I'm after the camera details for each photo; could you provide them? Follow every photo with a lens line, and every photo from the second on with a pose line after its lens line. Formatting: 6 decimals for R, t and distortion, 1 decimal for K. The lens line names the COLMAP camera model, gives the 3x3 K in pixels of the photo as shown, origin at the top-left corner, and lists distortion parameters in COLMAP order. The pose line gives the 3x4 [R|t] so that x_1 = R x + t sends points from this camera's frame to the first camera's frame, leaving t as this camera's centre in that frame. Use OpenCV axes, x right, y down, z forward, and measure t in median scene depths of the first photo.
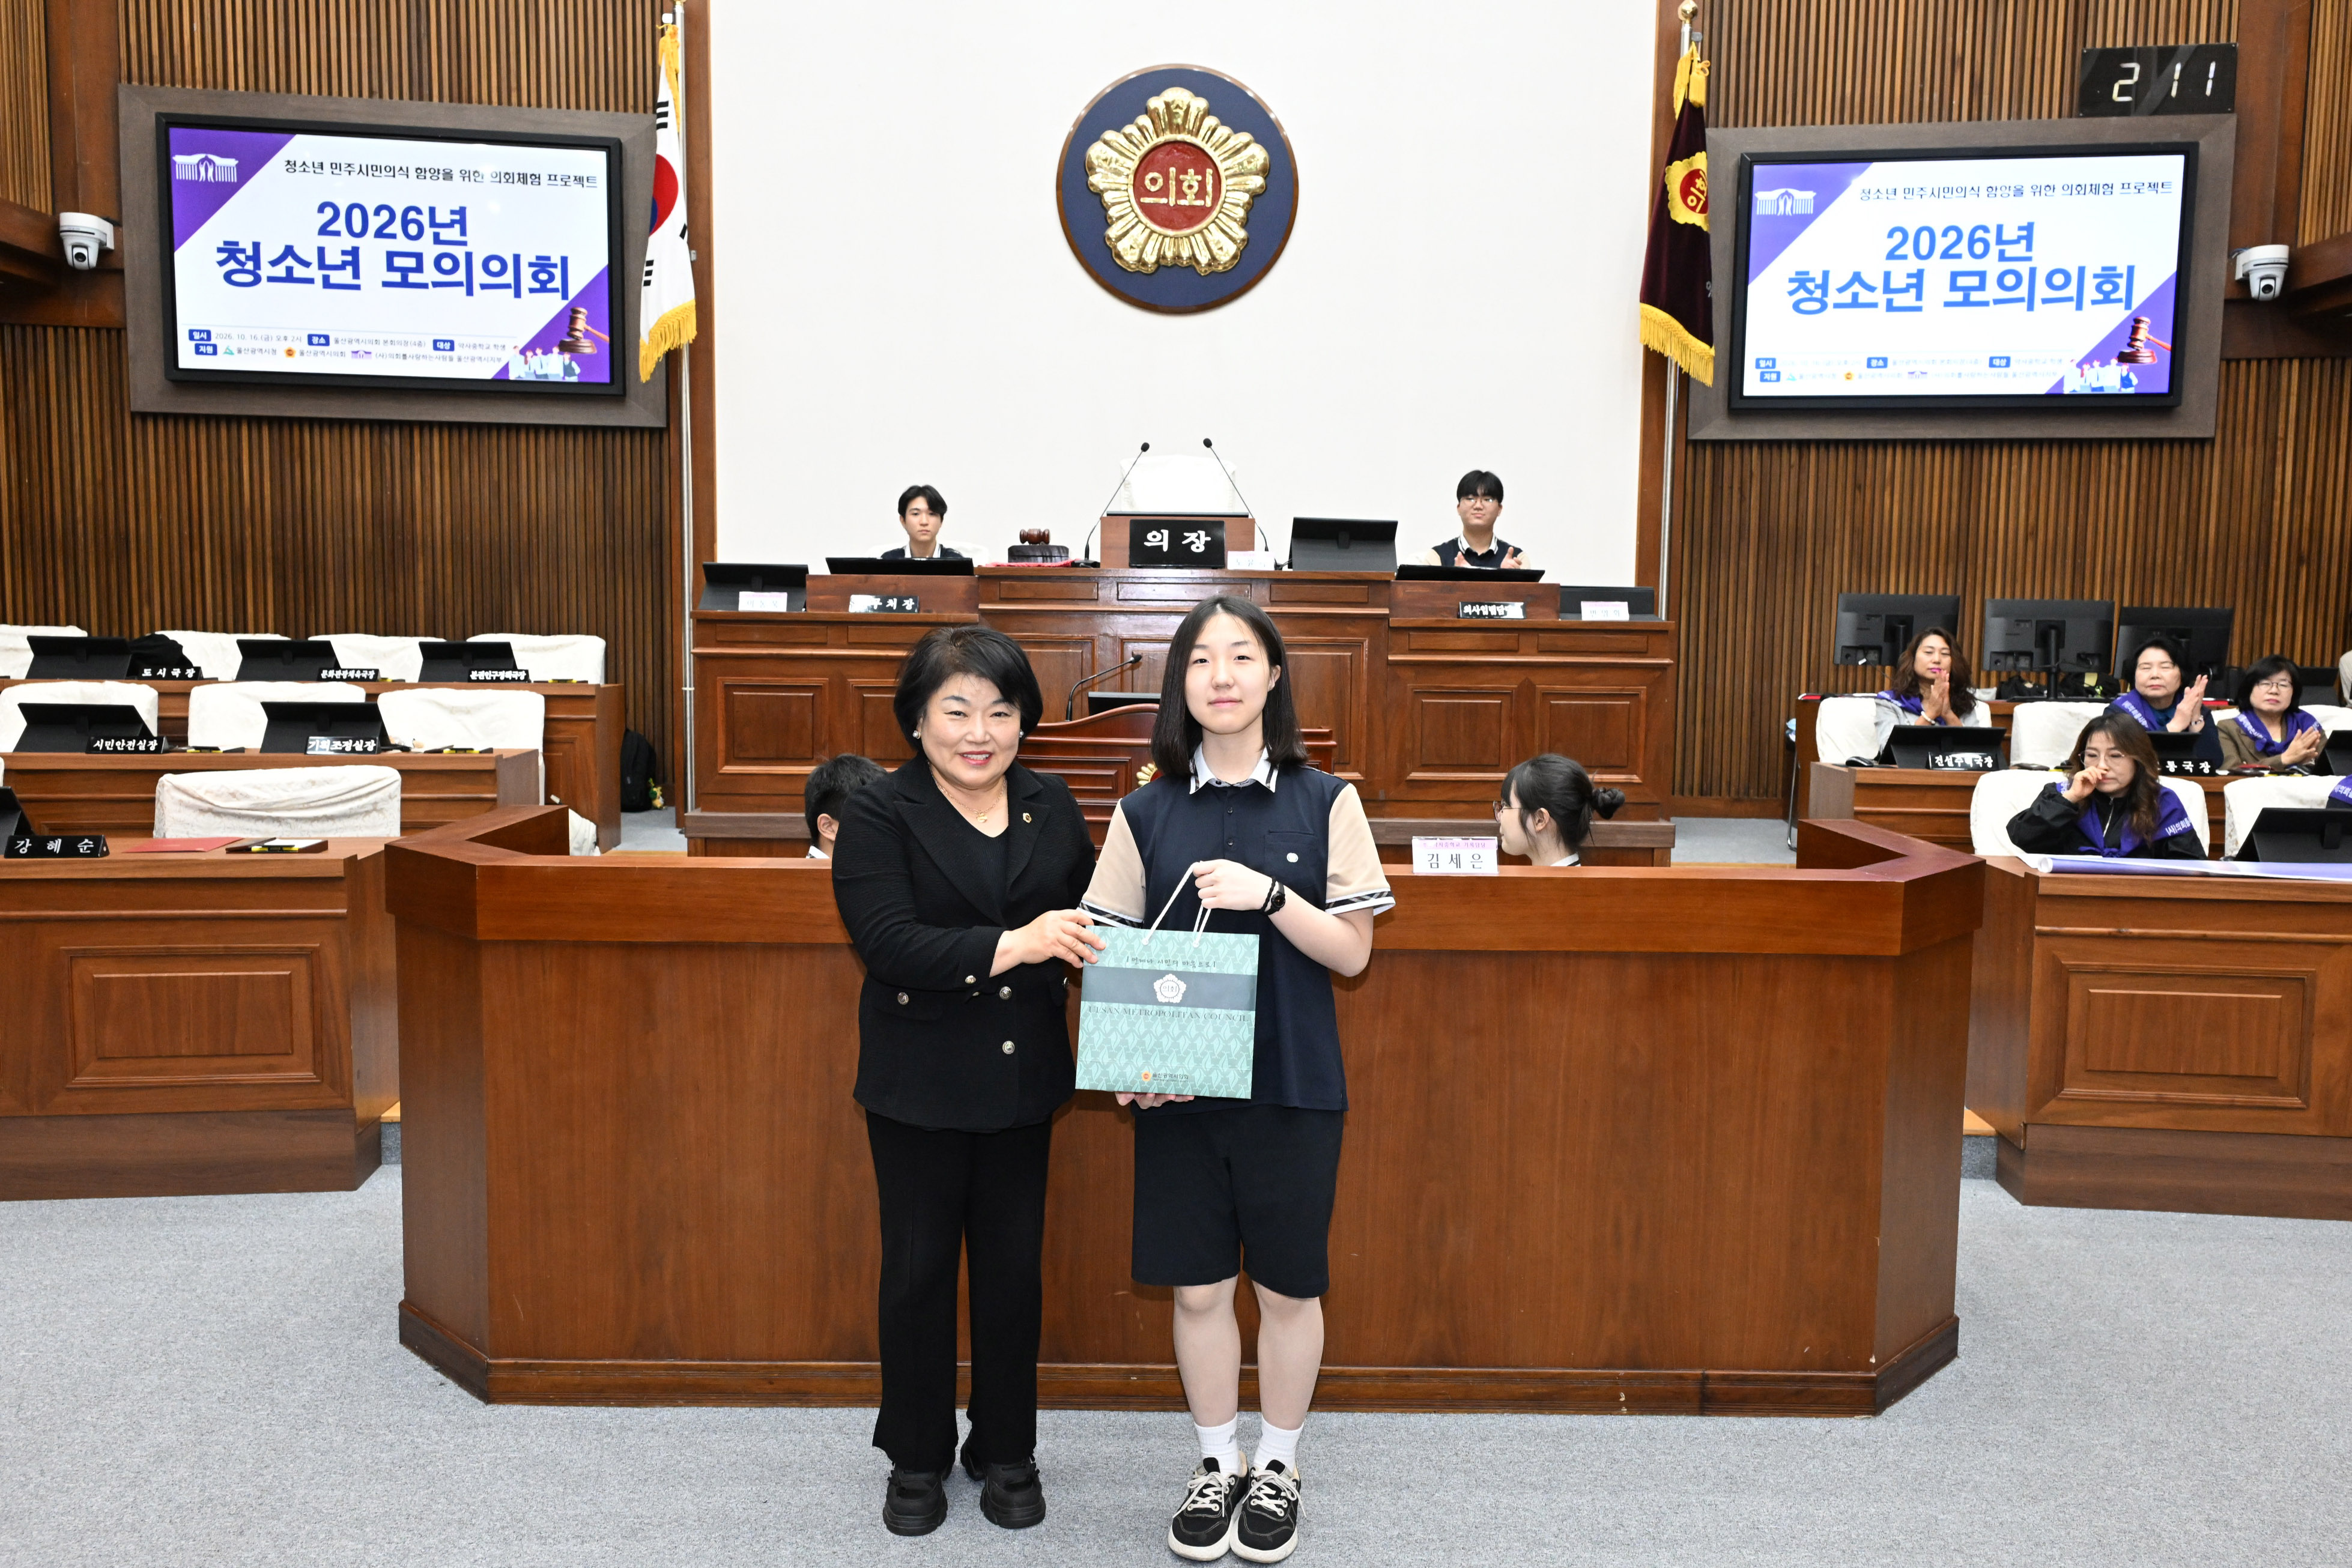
lens RADIAL K [[1771.7, 0, 1184.3], [0, 1771.7, 772.1], [0, 0, 1]] dist [0.020587, -0.011619]
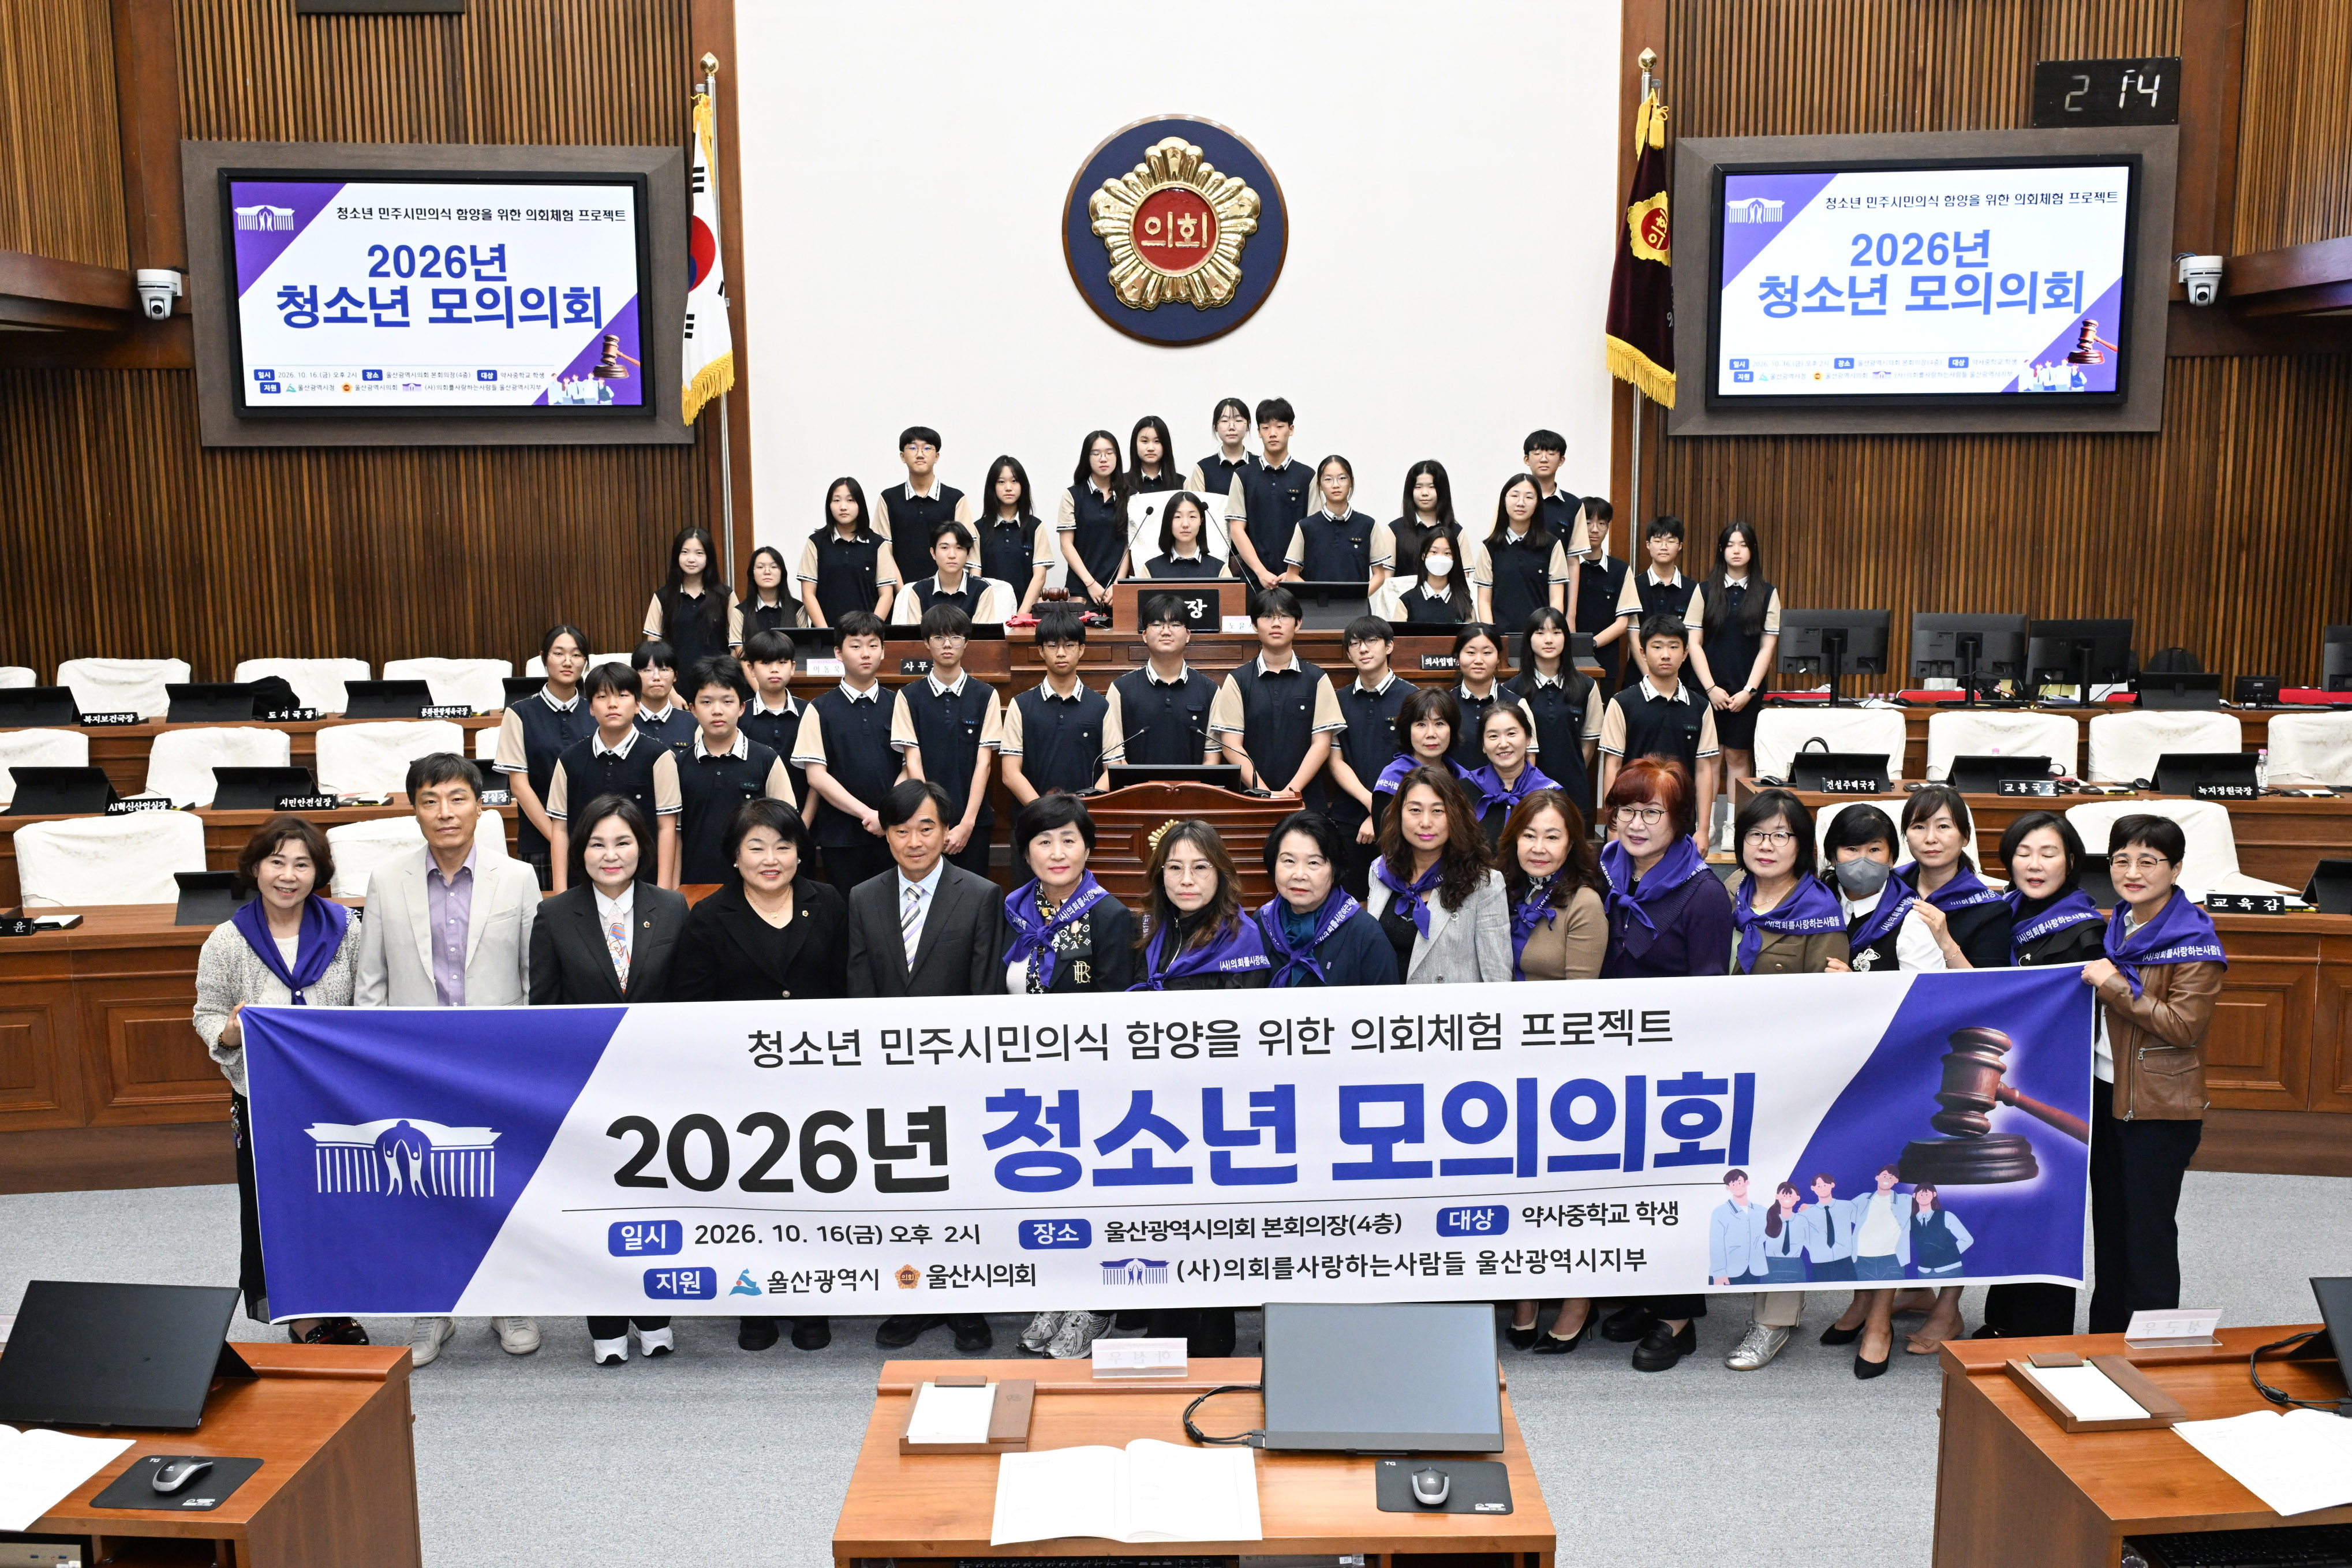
lens RADIAL K [[2139.2, 0, 1182.8], [0, 2139.2, 771.4], [0, 0, 1]] dist [-0.004613, -0.002823]
pose [[0.999791, -0.017395, -0.010728, 0.008256], [0.018023, 0.997942, 0.061540, -0.075796], [0.009635, -0.061721, 0.998047, -0.285800]]
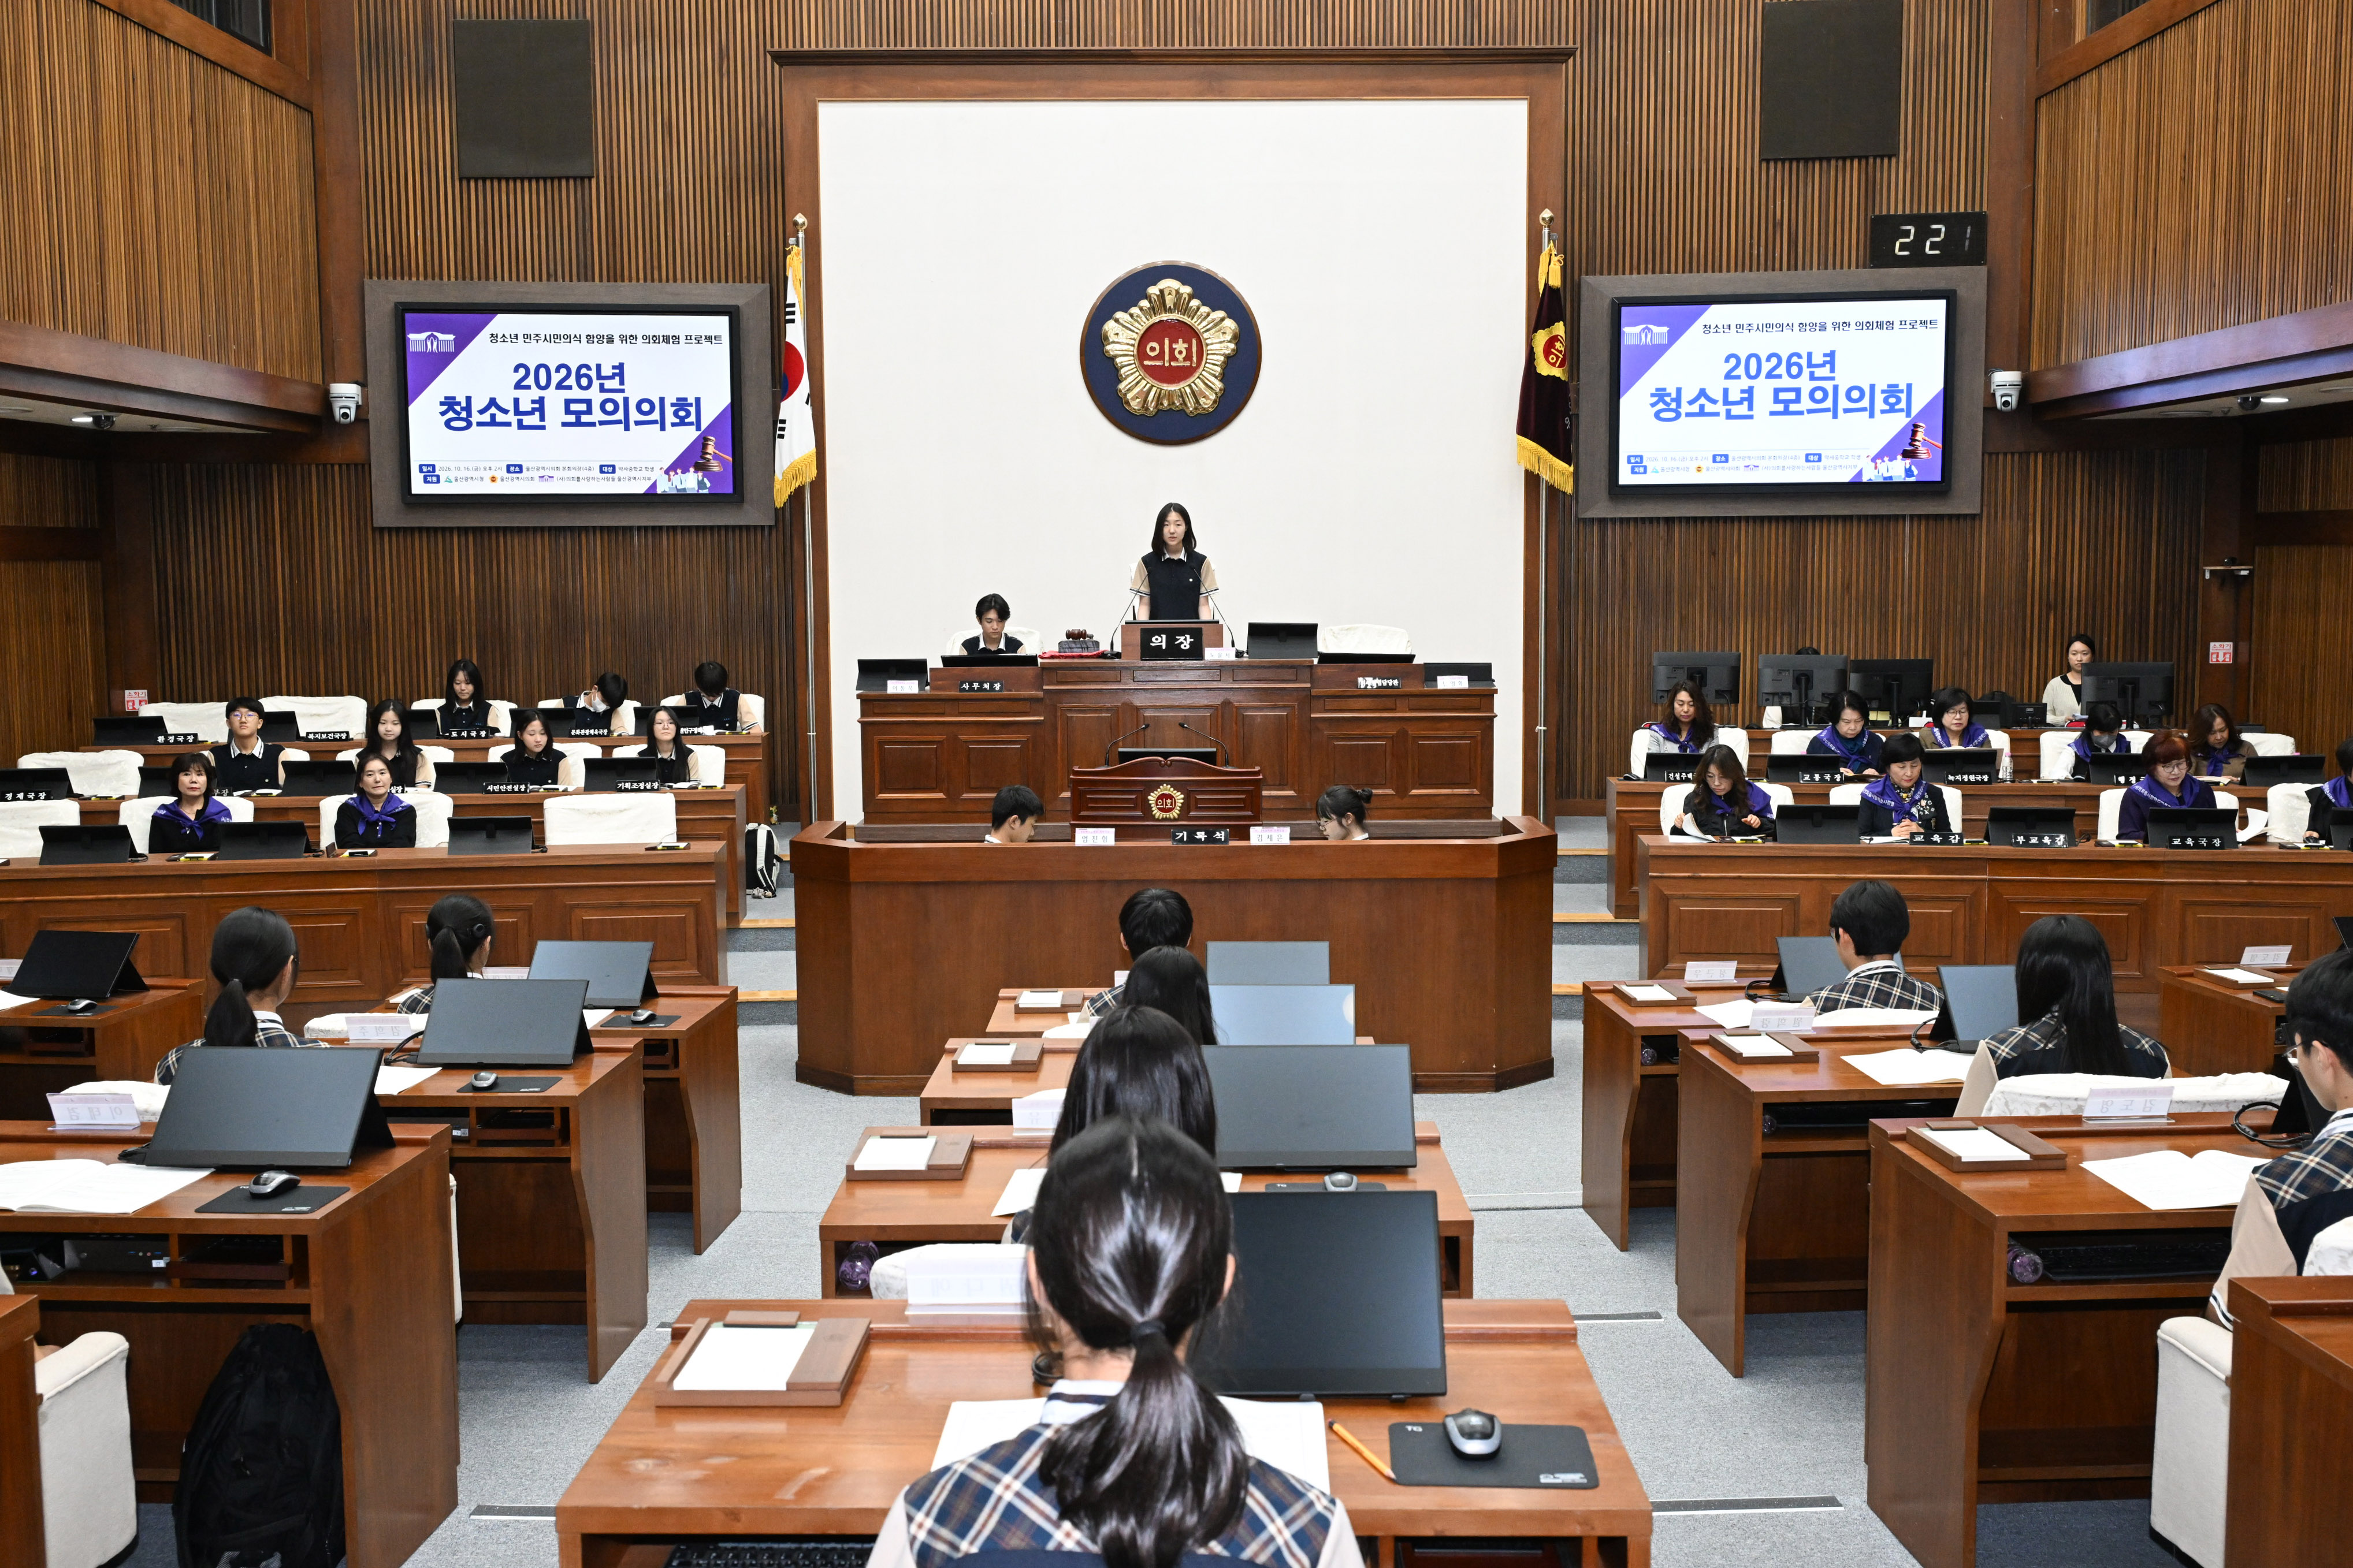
lens RADIAL K [[2330.5, 0, 1184.8], [0, 2330.5, 794.0], [0, 0, 1]] dist [-0.000437, -0.005860]
pose [[0.999758, -0.018271, -0.012267, 0.020515], [0.018404, 0.999772, 0.010795, -0.014156], [0.012067, -0.011018, 0.999866, -0.699595]]
